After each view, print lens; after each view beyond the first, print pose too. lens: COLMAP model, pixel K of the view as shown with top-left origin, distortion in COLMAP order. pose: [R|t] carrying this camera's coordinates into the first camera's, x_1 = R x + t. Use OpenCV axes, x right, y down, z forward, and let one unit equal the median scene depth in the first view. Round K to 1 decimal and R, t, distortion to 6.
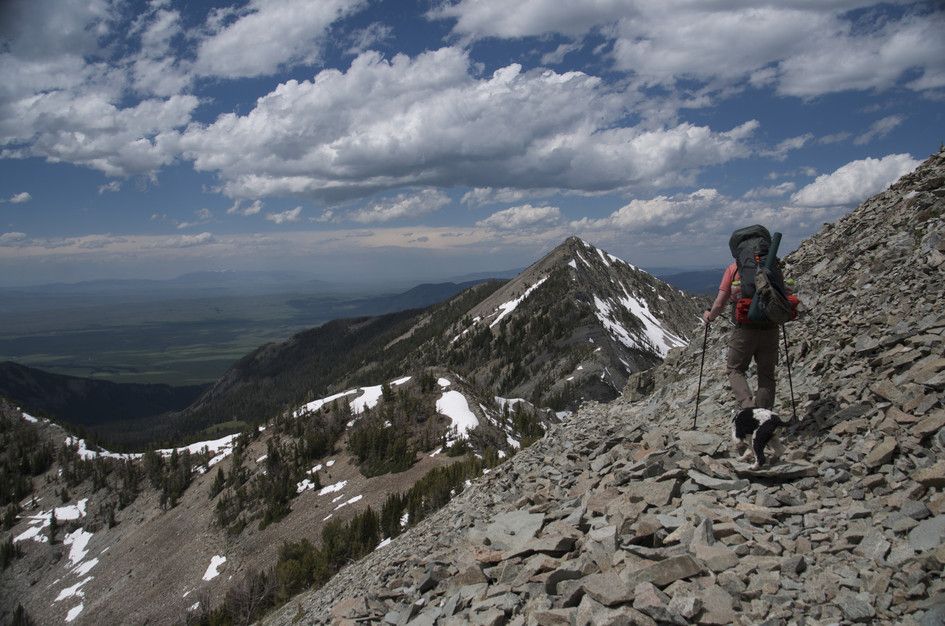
lens RADIAL K [[778.9, 0, 472.5], [0, 778.9, 313.0], [0, 0, 1]] dist [-0.149847, 0.139192]
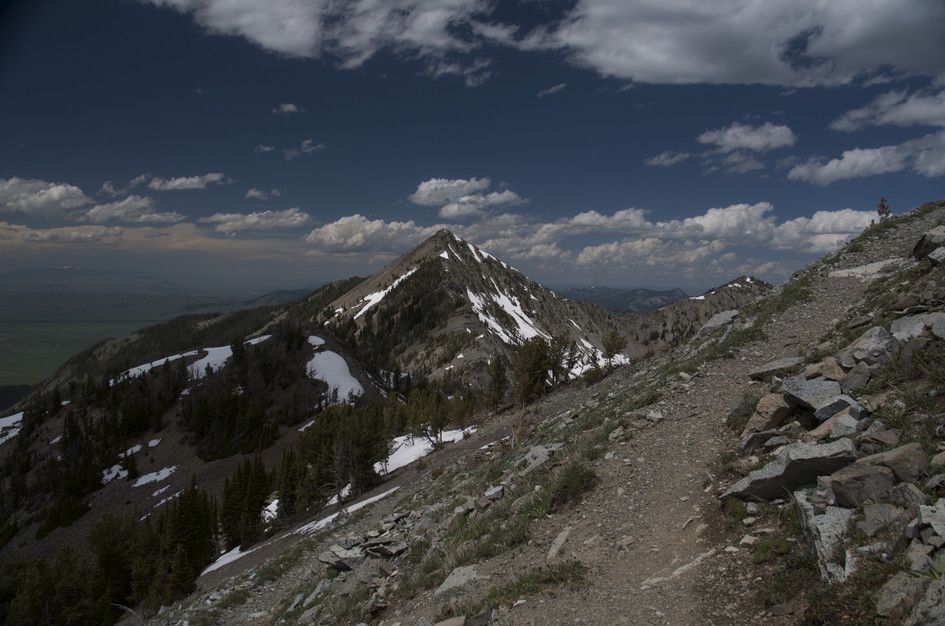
lens RADIAL K [[778.9, 0, 472.5], [0, 778.9, 313.0], [0, 0, 1]] dist [-0.149847, 0.139192]
pose [[0.982373, 0.038028, 0.183020, -0.019234], [-0.035757, 0.999237, -0.015697, 0.050428], [-0.183478, 0.008876, 0.982984, 0.171325]]
